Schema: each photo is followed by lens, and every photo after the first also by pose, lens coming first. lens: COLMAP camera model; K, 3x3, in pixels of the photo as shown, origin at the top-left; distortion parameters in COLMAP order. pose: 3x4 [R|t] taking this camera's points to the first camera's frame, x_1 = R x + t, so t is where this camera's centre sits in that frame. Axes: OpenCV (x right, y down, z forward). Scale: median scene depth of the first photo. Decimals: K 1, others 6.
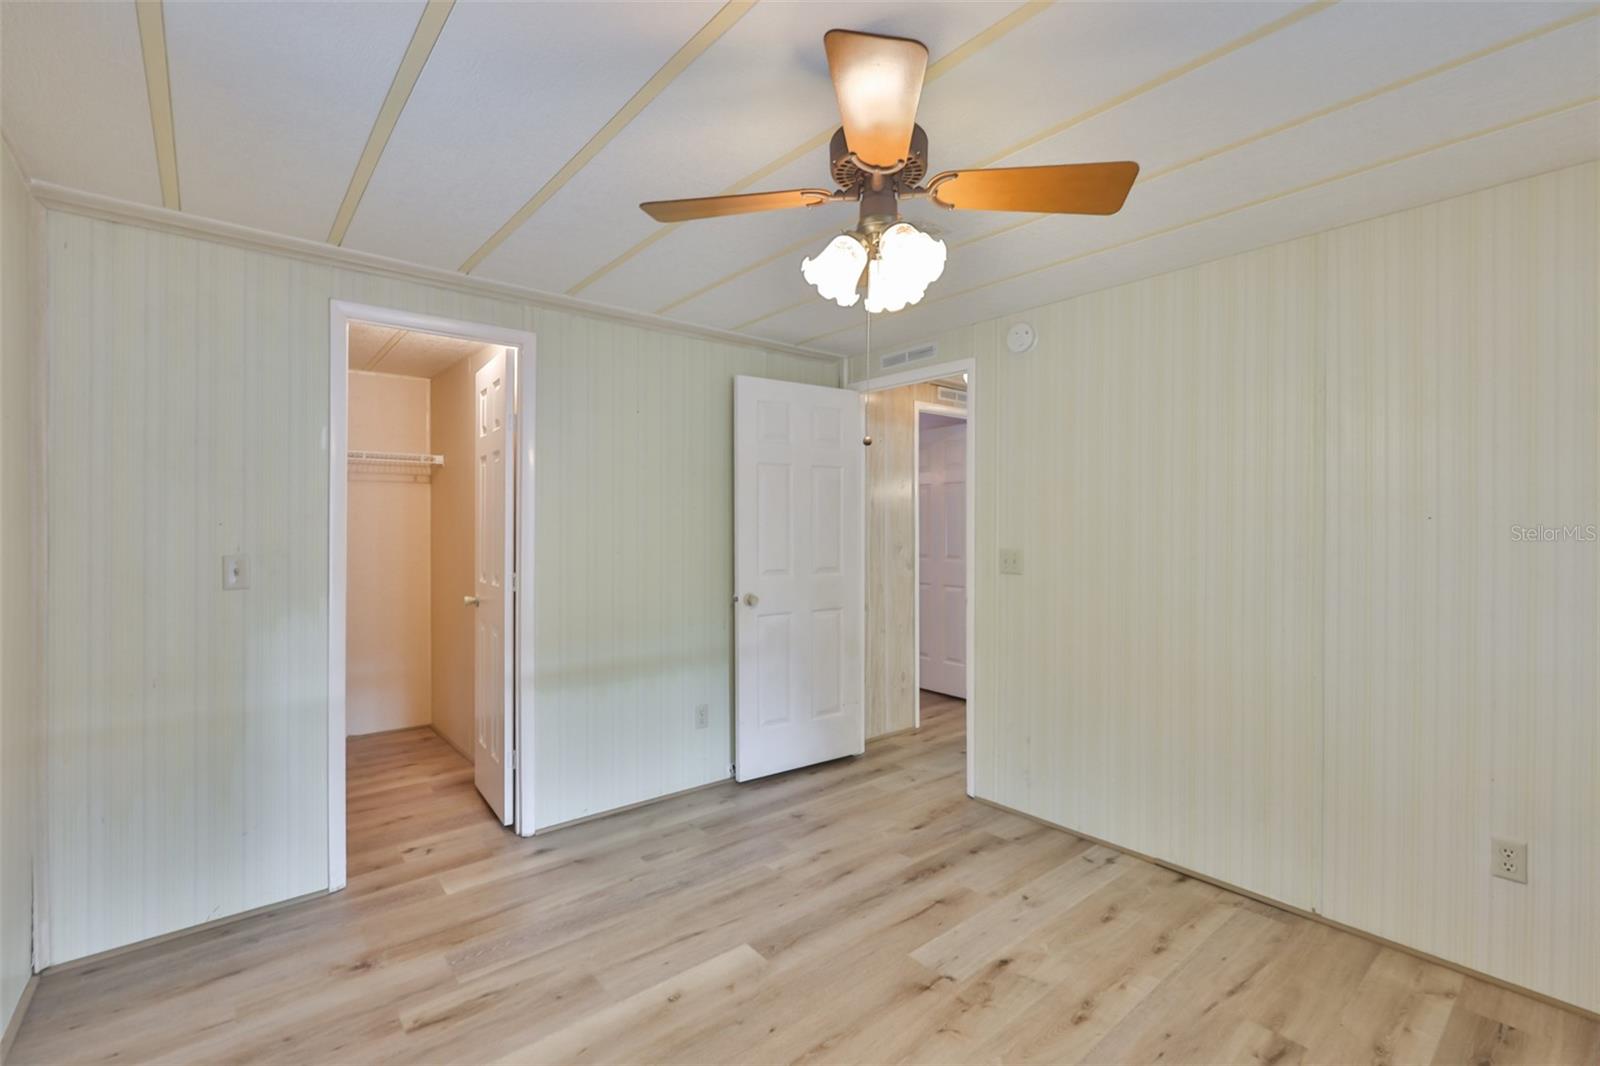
lens RADIAL K [[688.6, 0, 802.2], [0, 688.6, 525.5], [0, 0, 1]] dist [-0.001903, 0.000541]
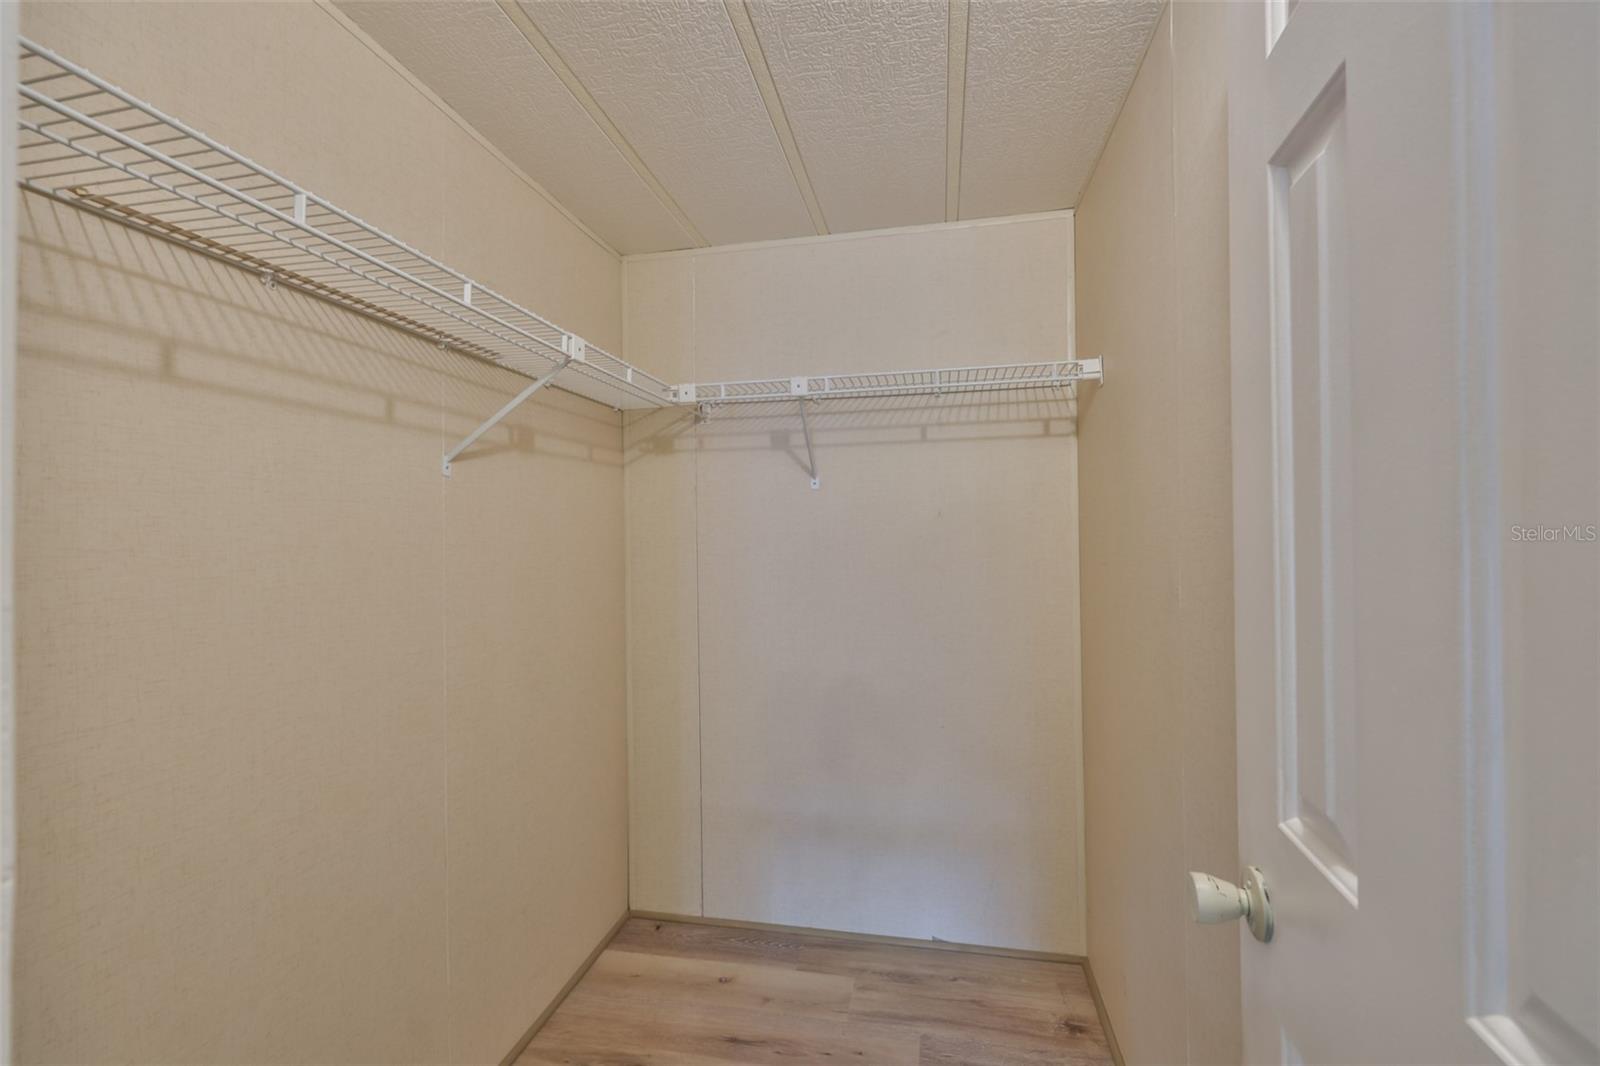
lens RADIAL K [[688.6, 0, 806.1], [0, 688.6, 529.5], [0, 0, 1]] dist [-0.001903, 0.000541]
pose [[0.623228, -0.003538, -0.782032, -0.303680], [0.017549, 0.999801, 0.009462, -0.005570], [0.781843, -0.019621, 0.623167, 0.590483]]
